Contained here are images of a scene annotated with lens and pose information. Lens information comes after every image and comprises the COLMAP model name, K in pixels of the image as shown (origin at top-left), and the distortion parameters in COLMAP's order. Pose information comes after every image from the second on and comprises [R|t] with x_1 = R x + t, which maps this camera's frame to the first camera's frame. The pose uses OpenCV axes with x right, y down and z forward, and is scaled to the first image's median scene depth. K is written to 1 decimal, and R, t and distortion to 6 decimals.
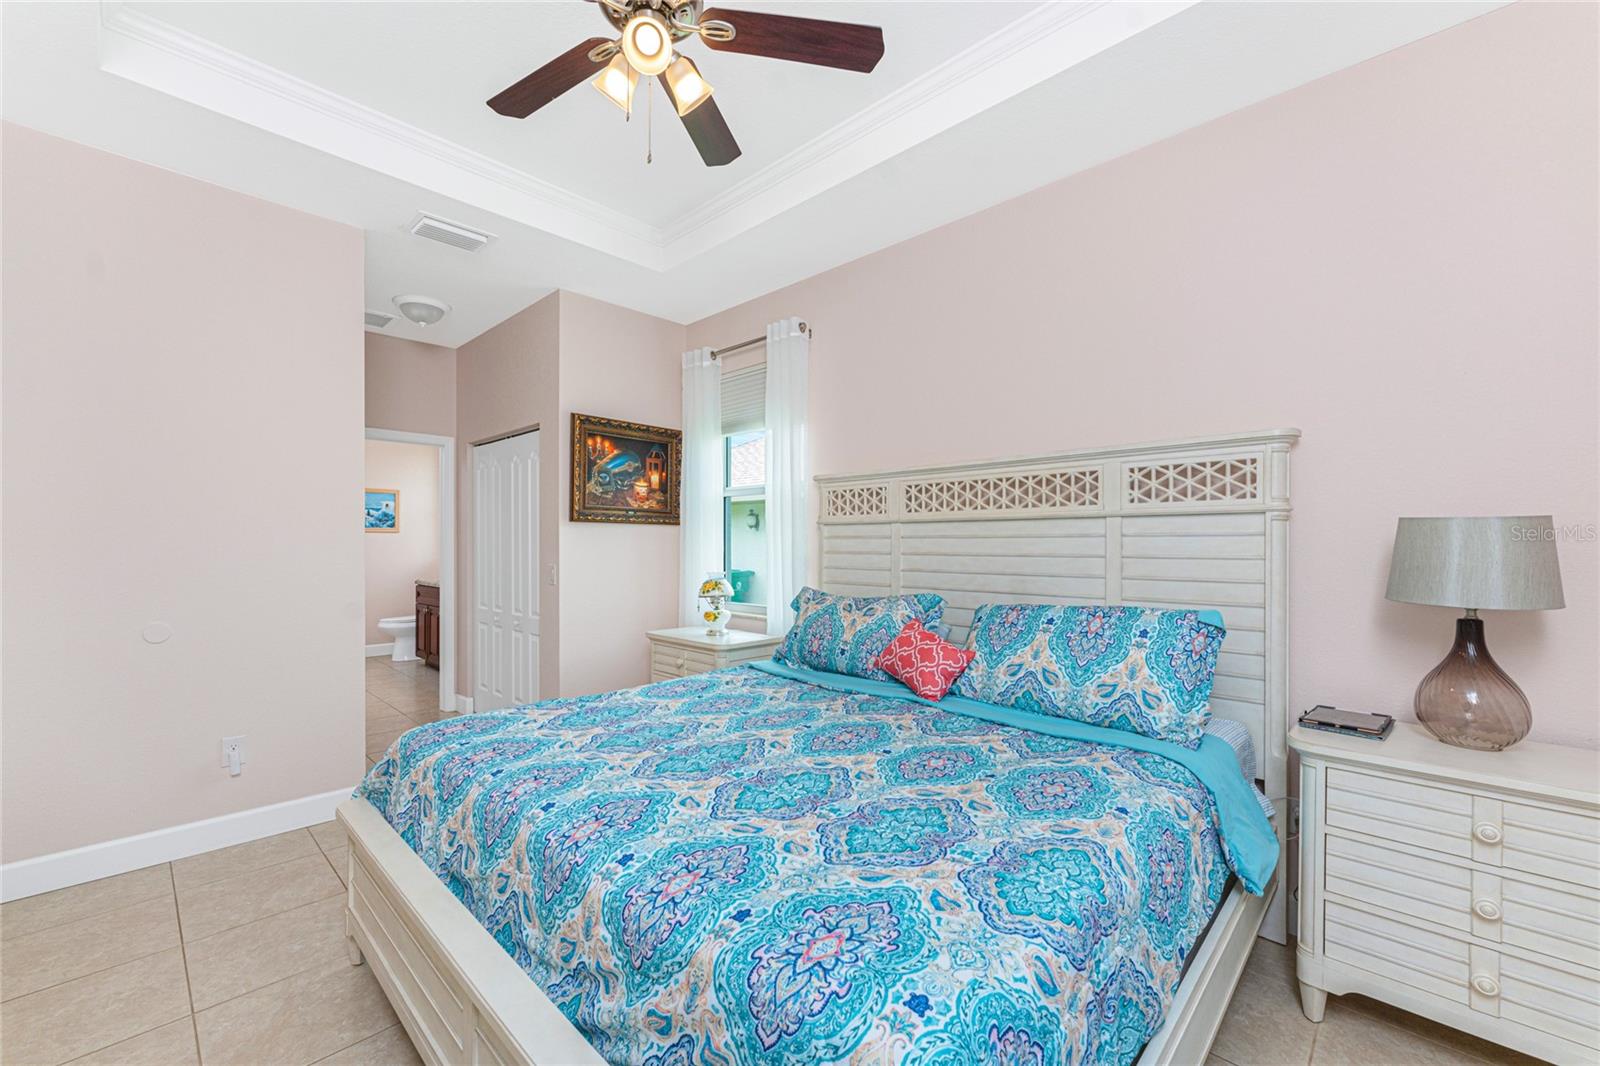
lens RADIAL K [[643.6, 0, 806.5], [0, 643.6, 547.3], [0, 0, 1]] dist [0.006026, -0.000605]
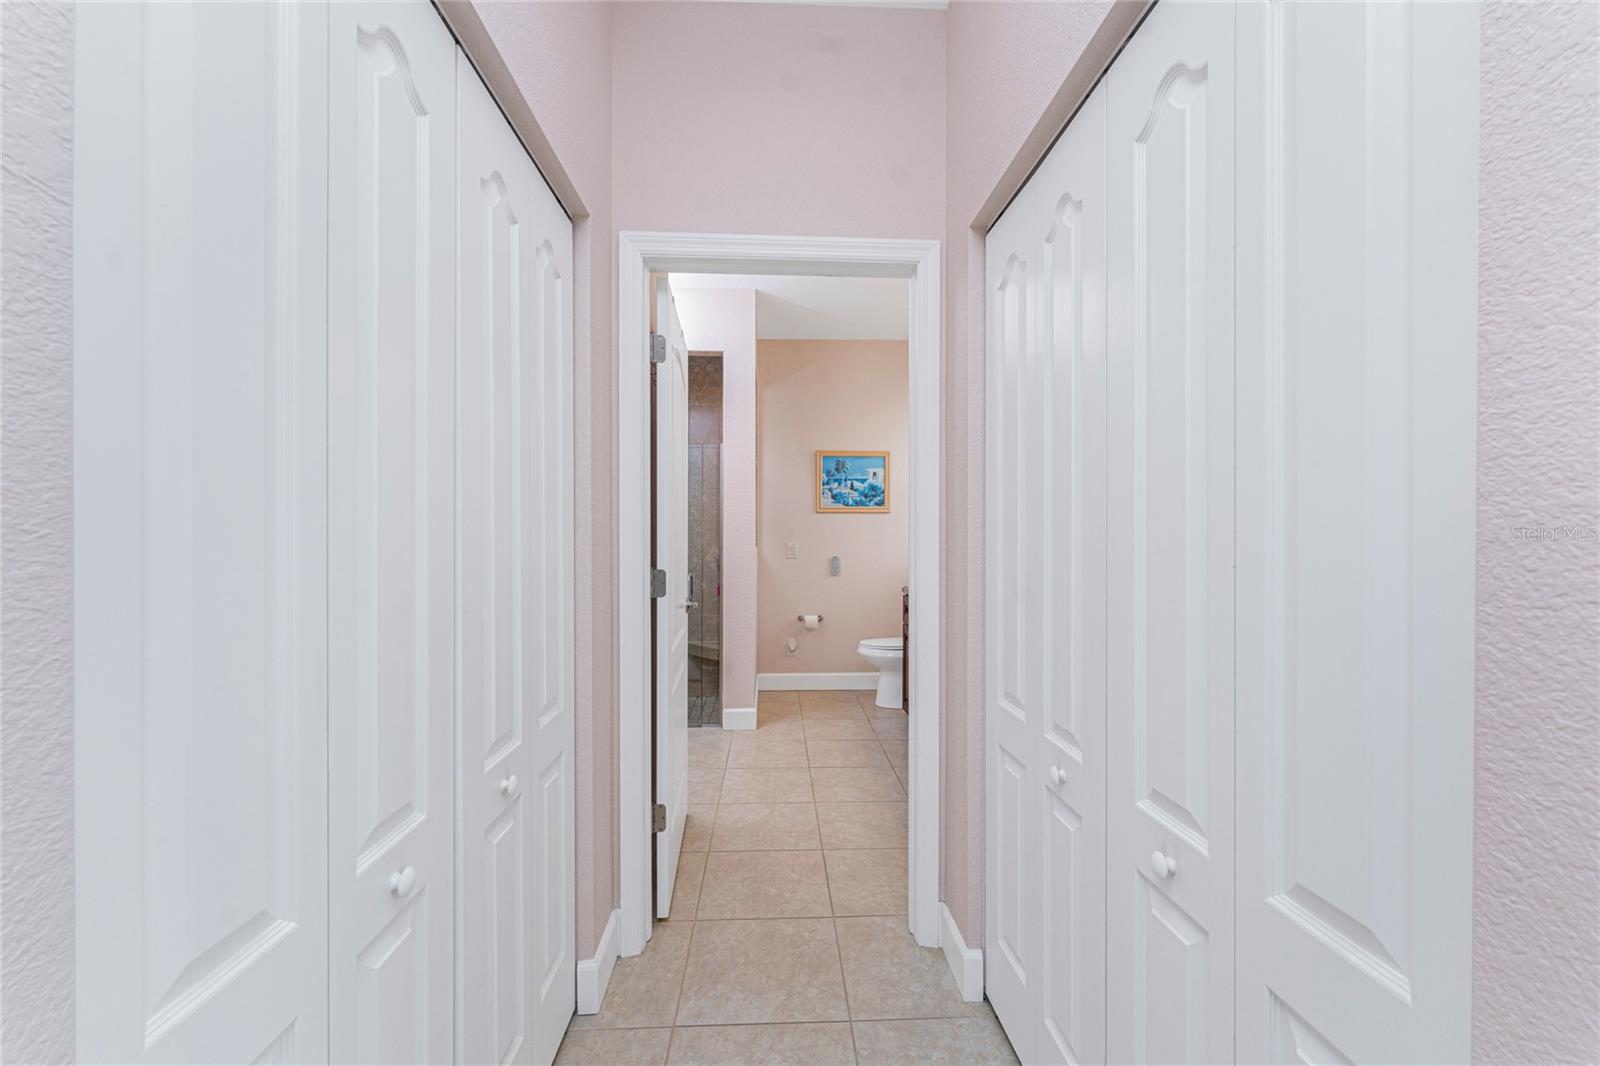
lens RADIAL K [[643.6, 0, 799.3], [0, 643.6, 539.9], [0, 0, 1]] dist [0.006026, -0.000605]
pose [[0.722898, 0.005103, -0.690936, -0.238254], [-0.005066, 0.999985, 0.002086, 0.005873], [0.690936, 0.001992, 0.722913, 0.464099]]
